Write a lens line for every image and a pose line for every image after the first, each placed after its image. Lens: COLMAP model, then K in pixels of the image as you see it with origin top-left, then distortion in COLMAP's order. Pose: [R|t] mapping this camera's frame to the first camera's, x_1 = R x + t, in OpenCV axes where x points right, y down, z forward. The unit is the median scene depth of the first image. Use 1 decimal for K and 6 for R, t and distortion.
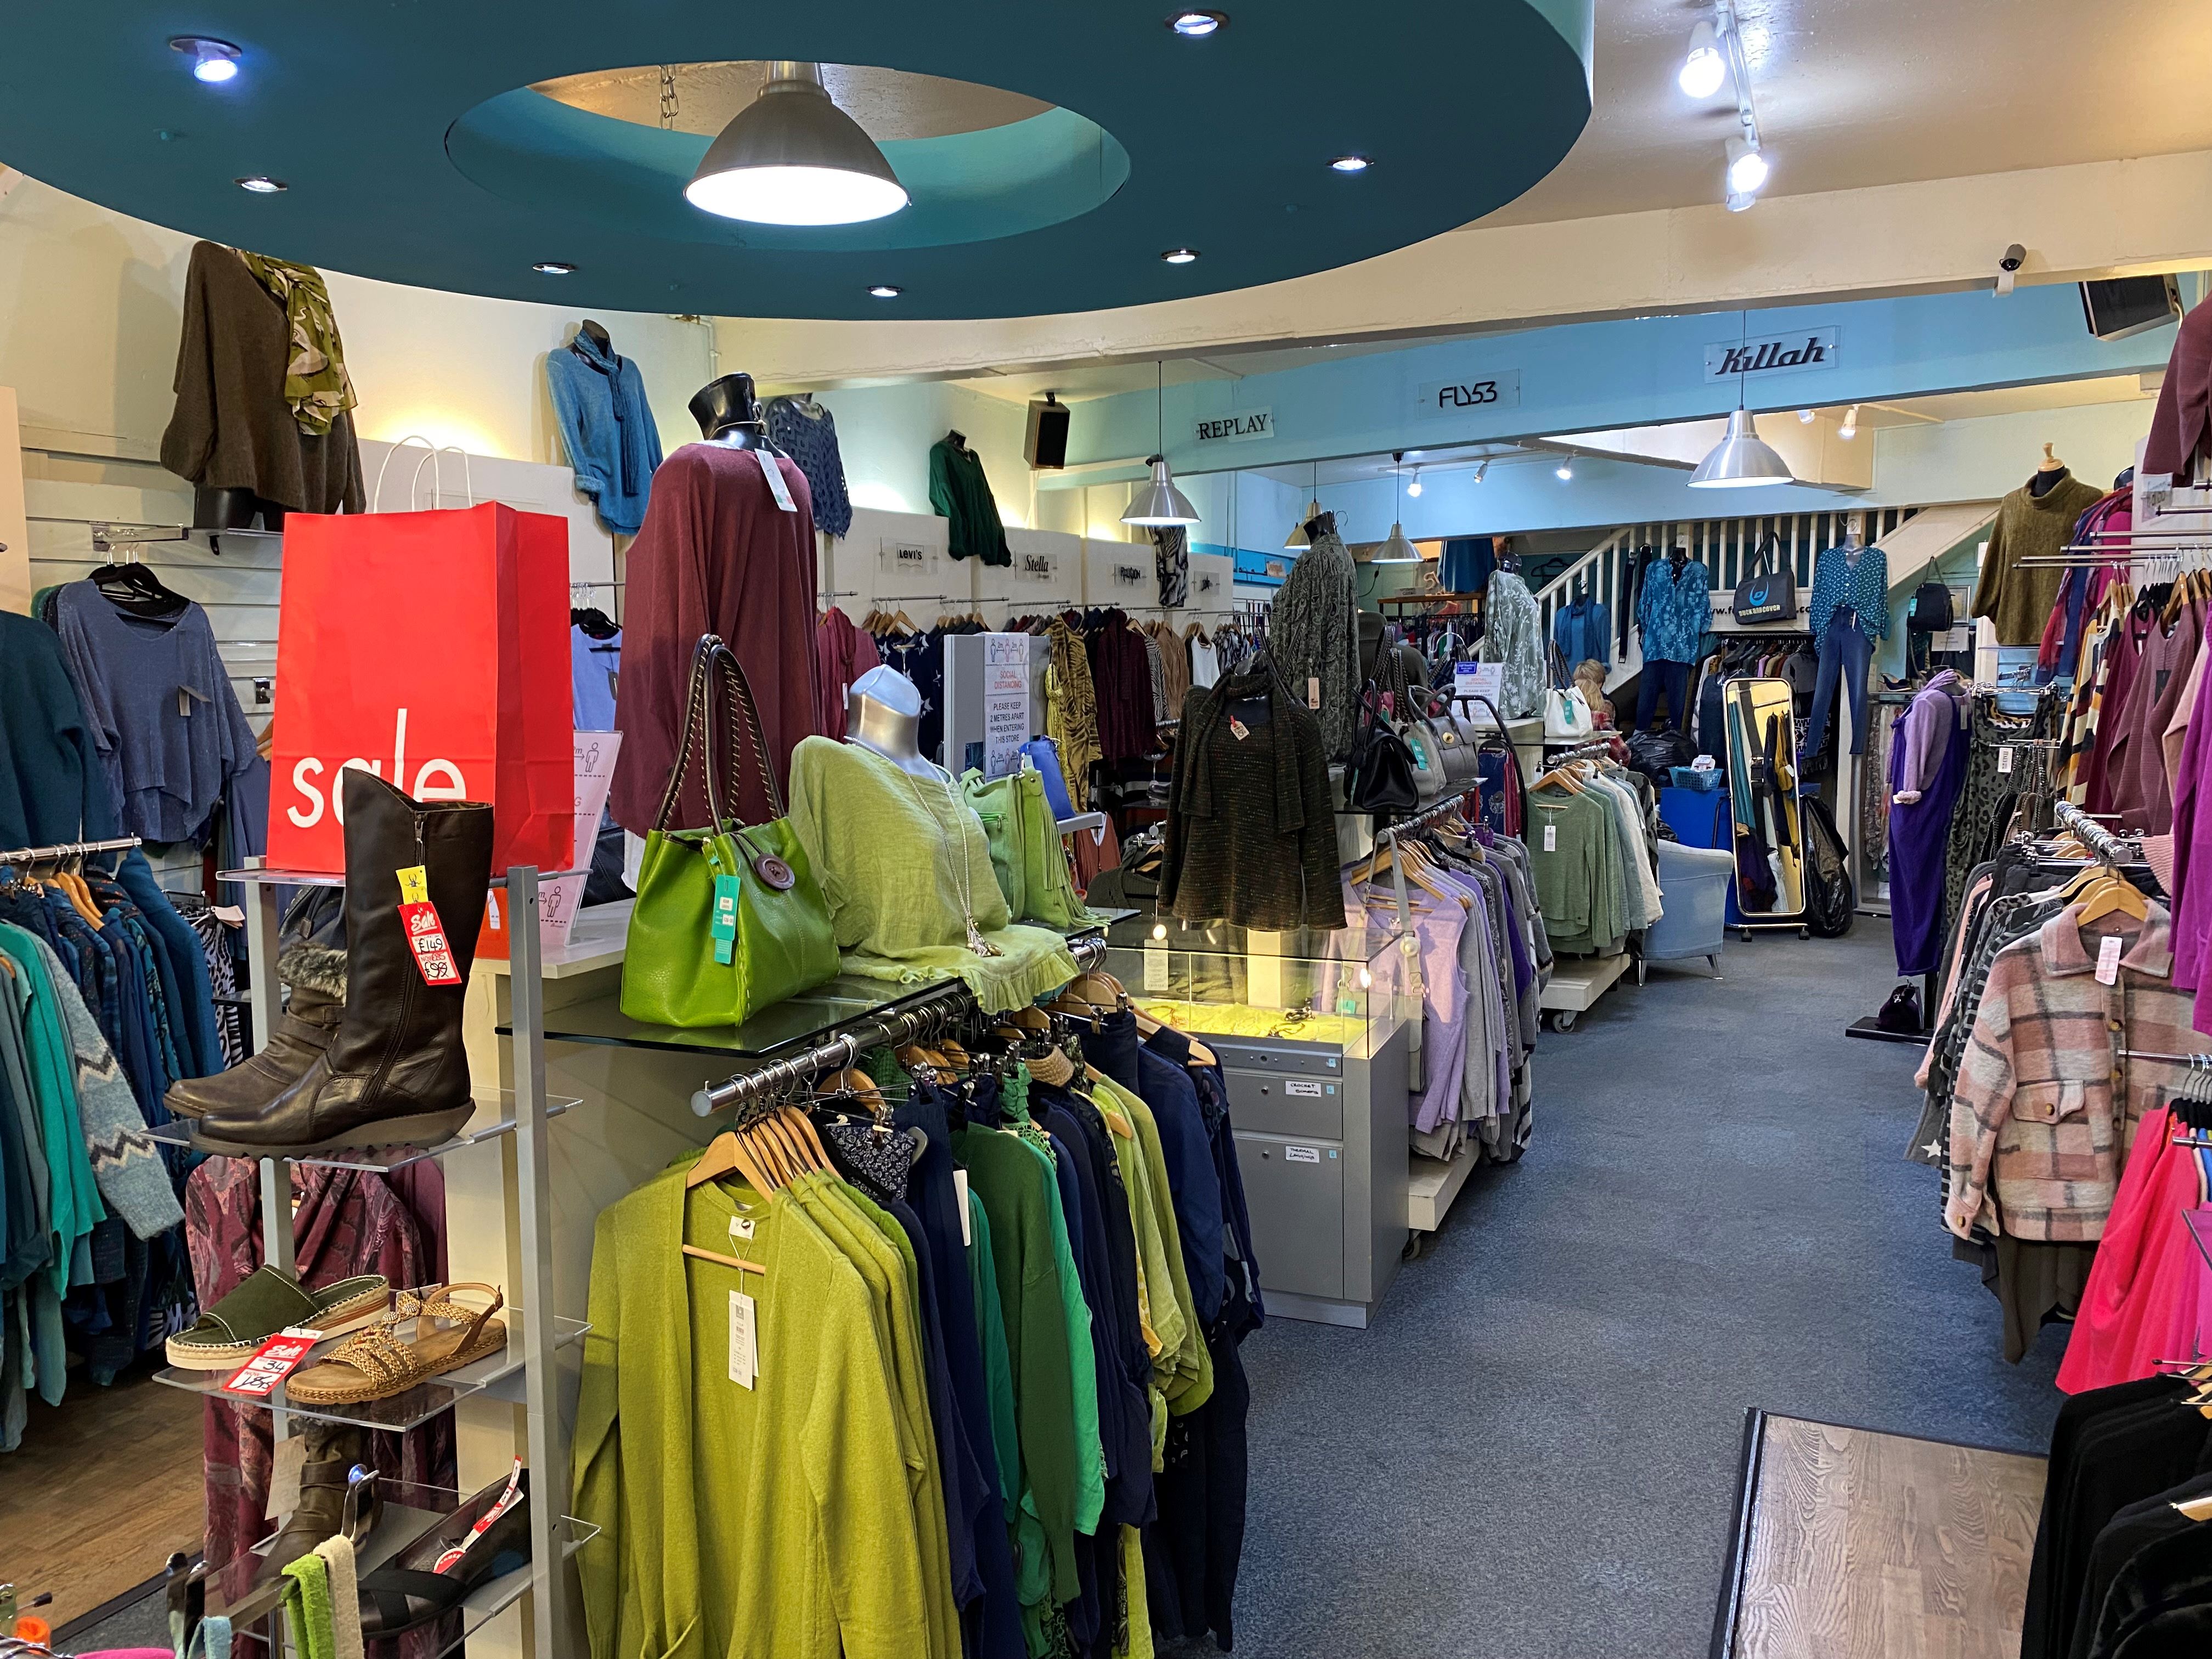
lens RADIAL K [[1674.1, 0, 1119.9], [0, 1674.1, 821.2], [0, 0, 1]] dist [0.036526, -0.039768]
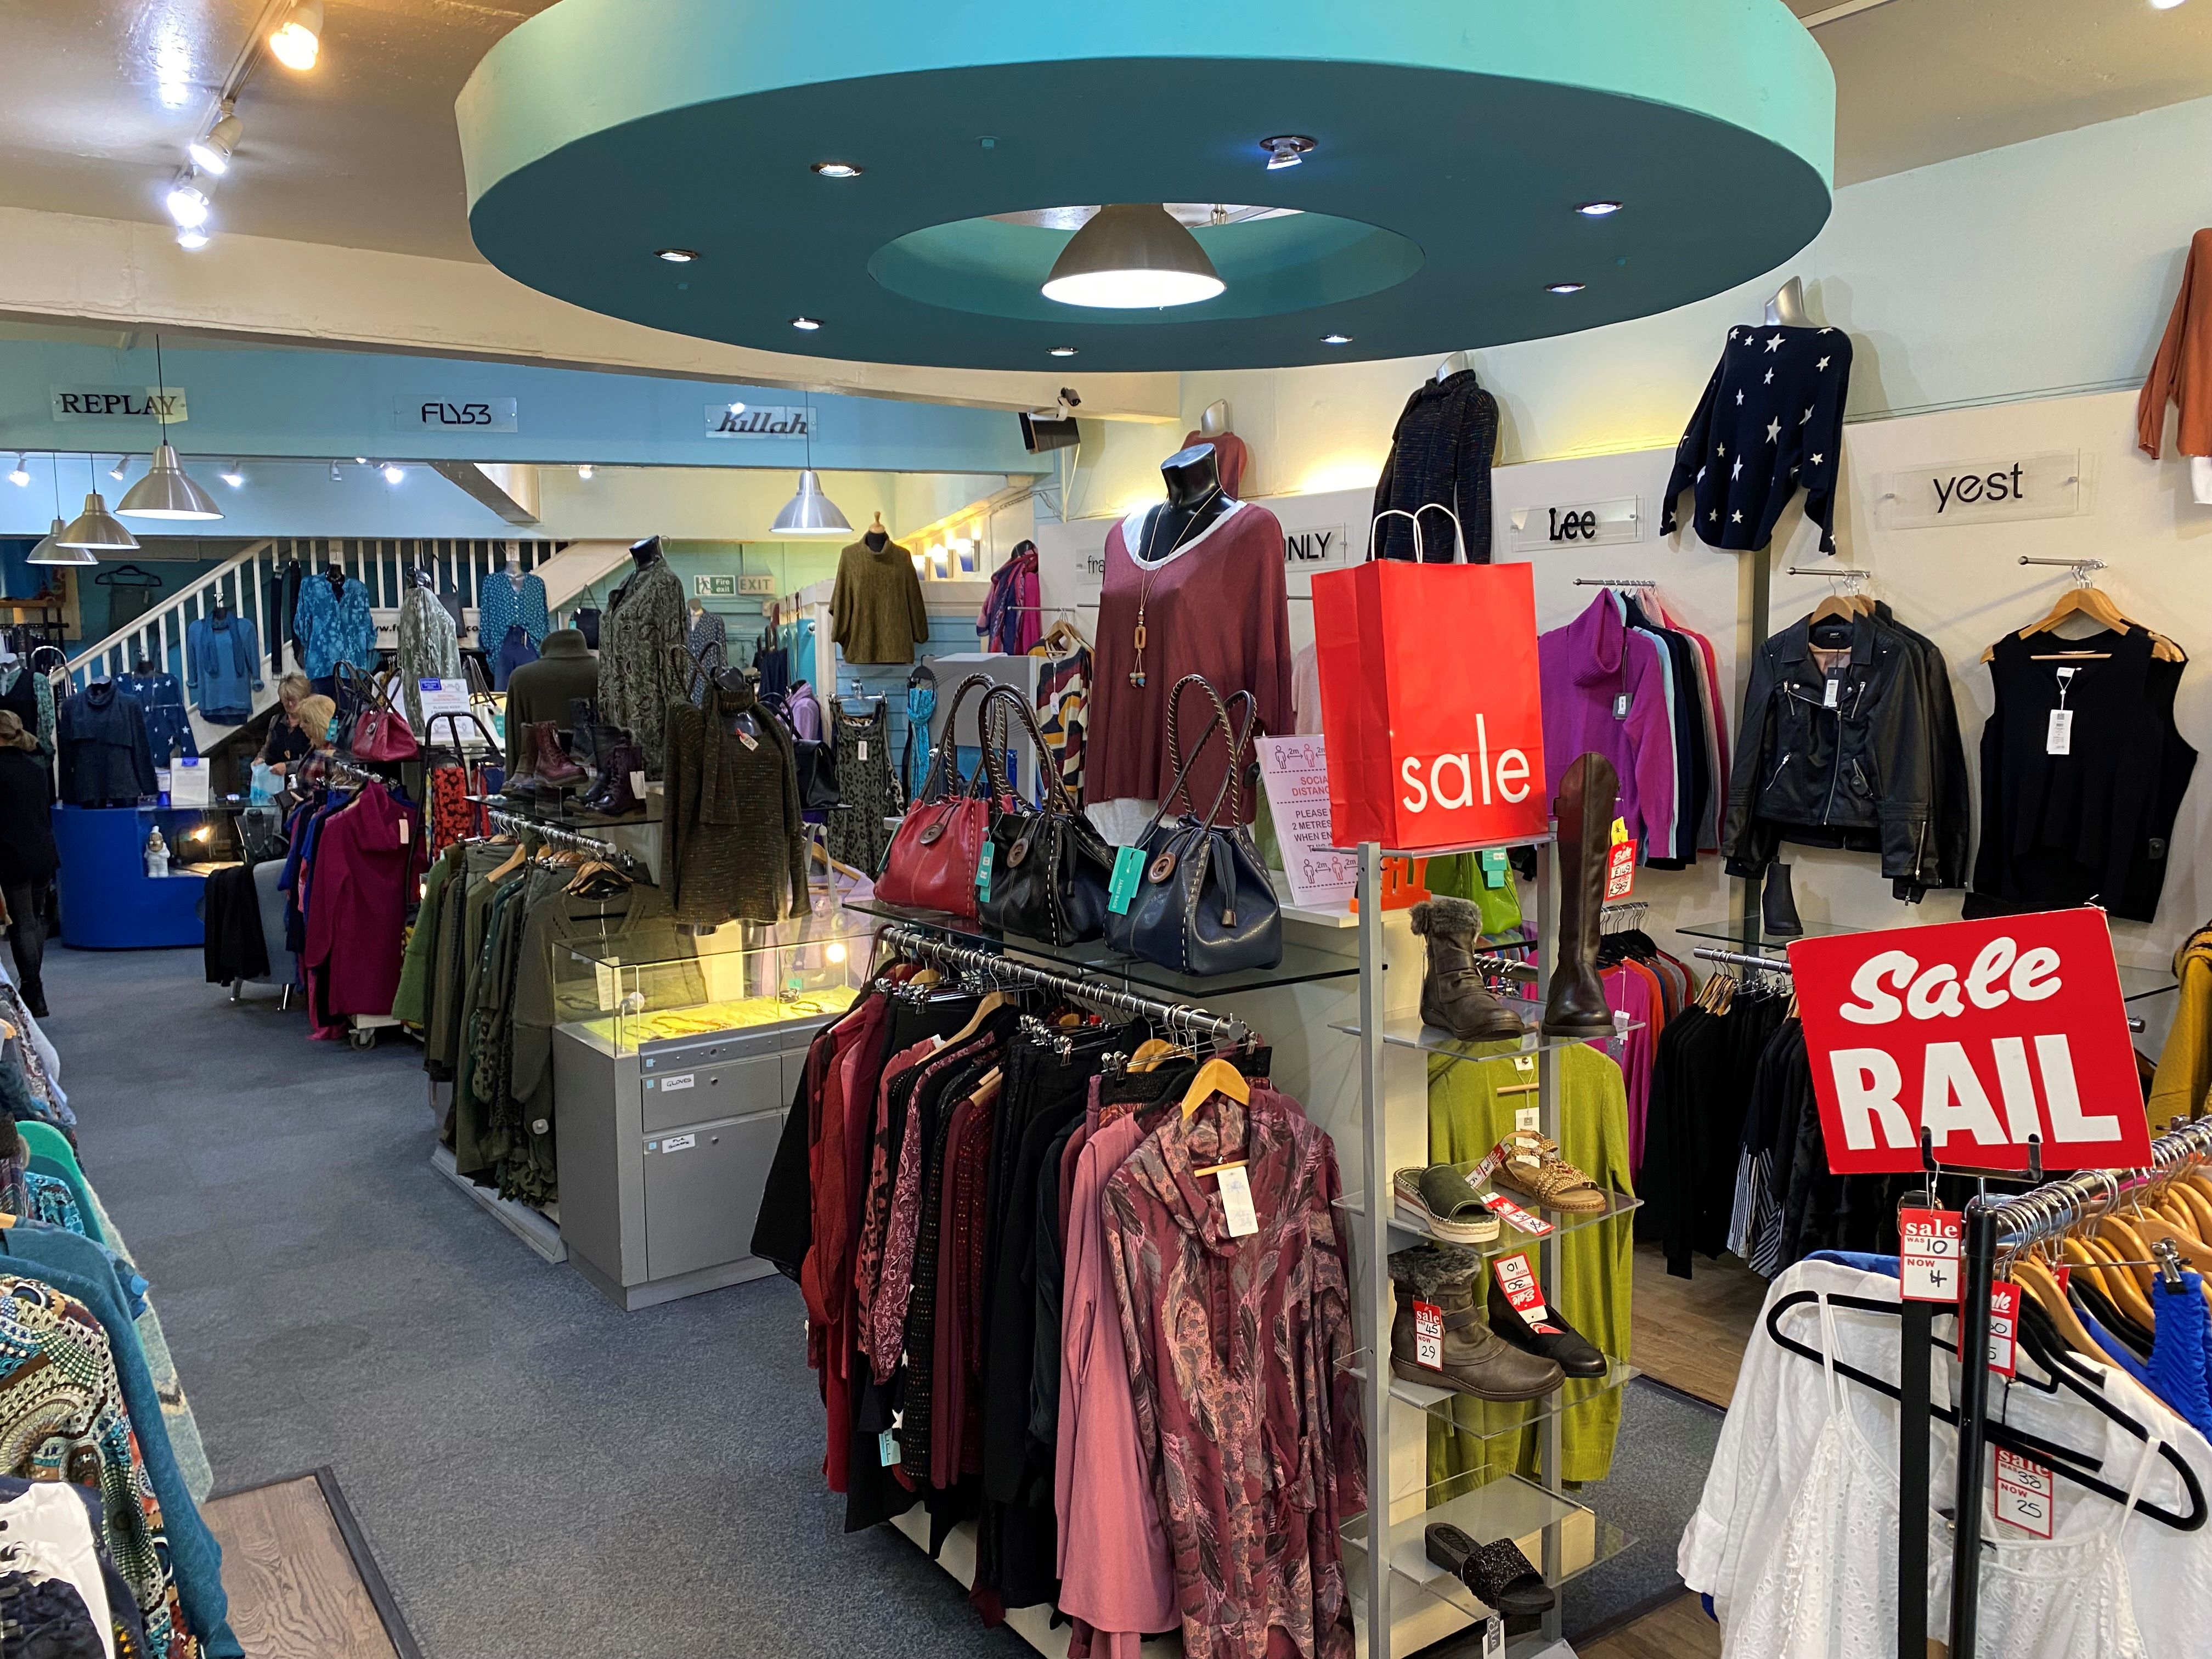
lens RADIAL K [[1687.5, 0, 1113.4], [0, 1687.5, 835.7], [0, 0, 1]] dist [-0.008221, -0.007062]
pose [[0.507194, -0.088094, 0.857318, -0.325647], [0.088821, 0.994808, 0.049675, -0.011952], [-0.857243, 0.050954, 0.512386, 0.107696]]
